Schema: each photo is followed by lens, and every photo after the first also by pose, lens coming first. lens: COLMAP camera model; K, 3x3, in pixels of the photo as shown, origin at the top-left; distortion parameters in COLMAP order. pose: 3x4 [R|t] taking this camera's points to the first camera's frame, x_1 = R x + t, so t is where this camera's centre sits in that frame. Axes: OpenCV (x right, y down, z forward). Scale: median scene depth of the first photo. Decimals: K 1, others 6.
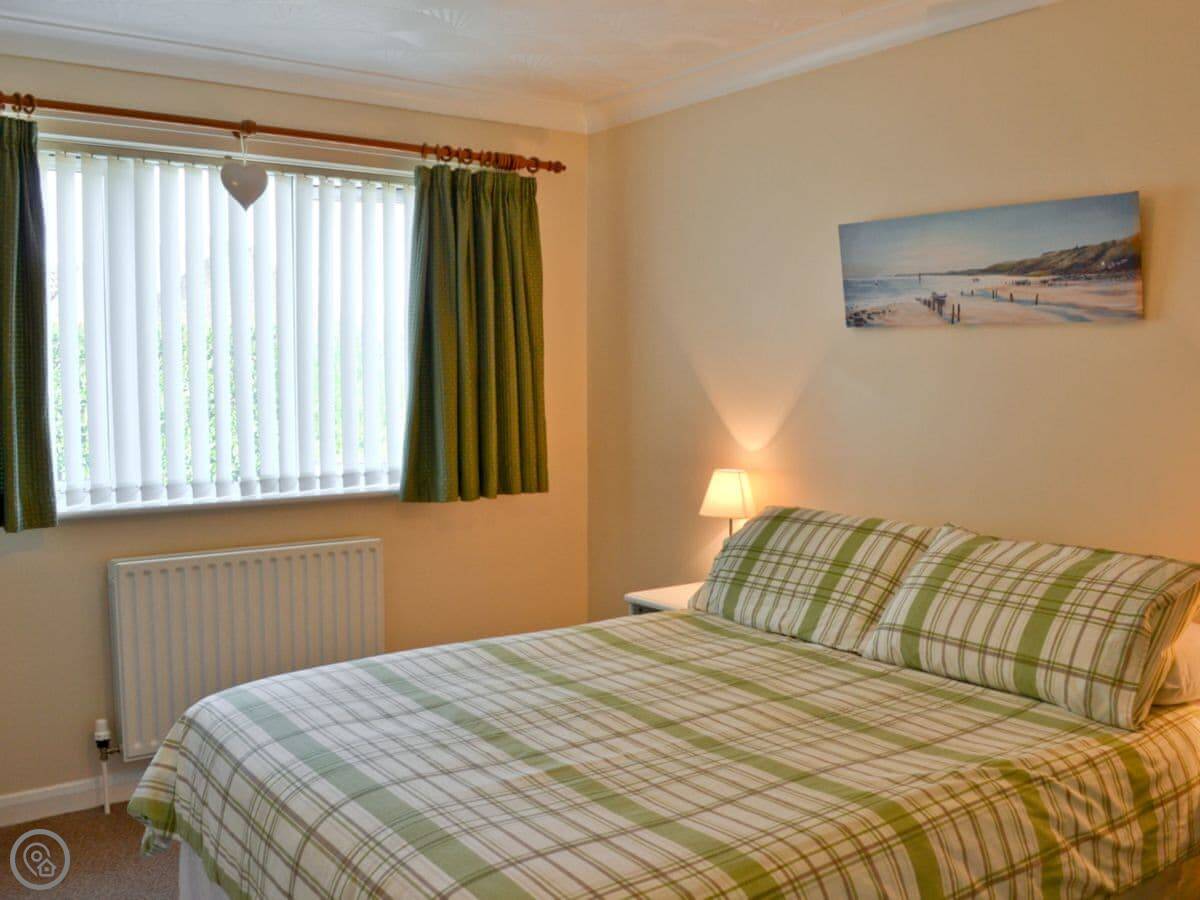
lens RADIAL K [[1041.6, 0, 600.0], [0, 1041.6, 450.0], [0, 0, 1]] dist [-0.050089, -0.023503]
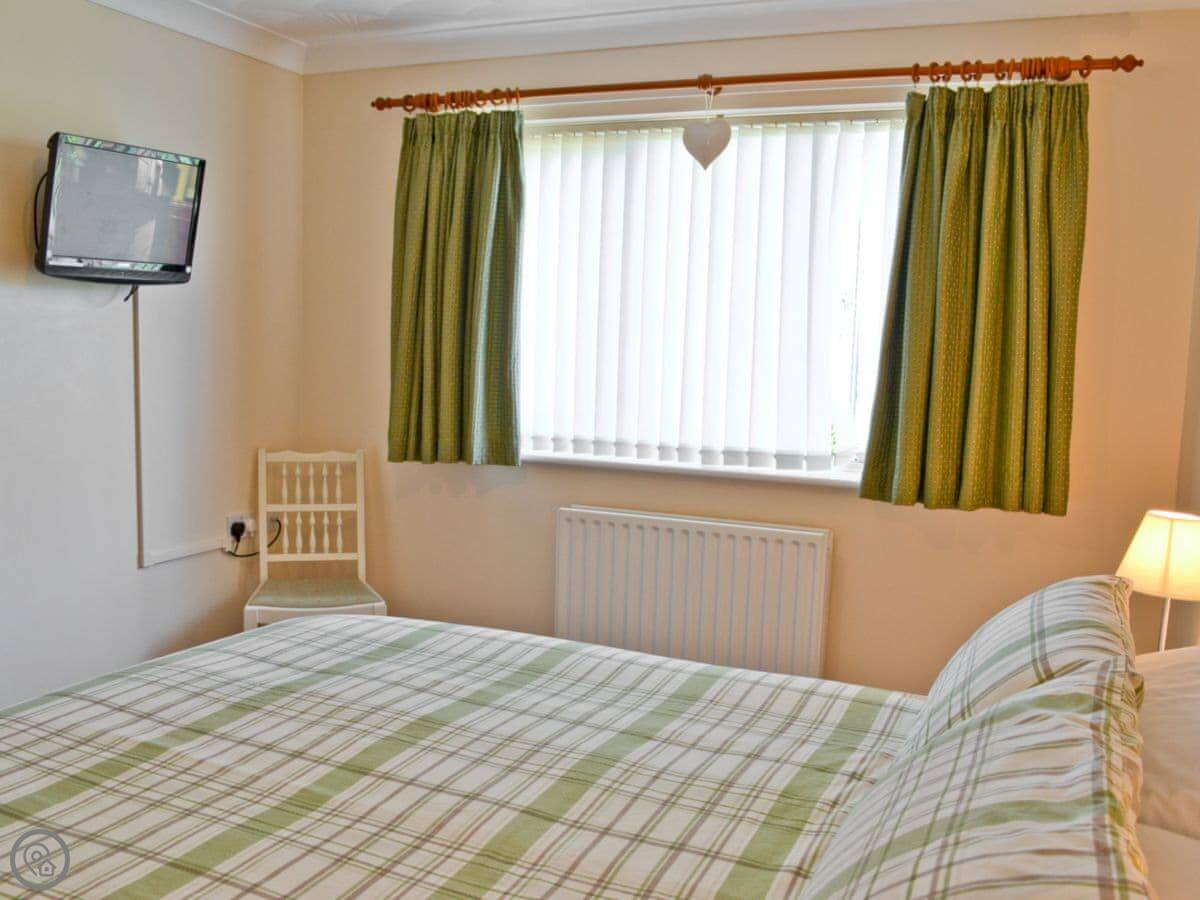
lens RADIAL K [[1041.6, 0, 600.0], [0, 1041.6, 450.0], [0, 0, 1]] dist [-0.050089, -0.023503]
pose [[0.541673, 0.107999, -0.833623, 0.477841], [-0.096553, 0.993142, 0.065927, -0.028211], [0.835026, 0.044778, 0.548386, 0.429158]]
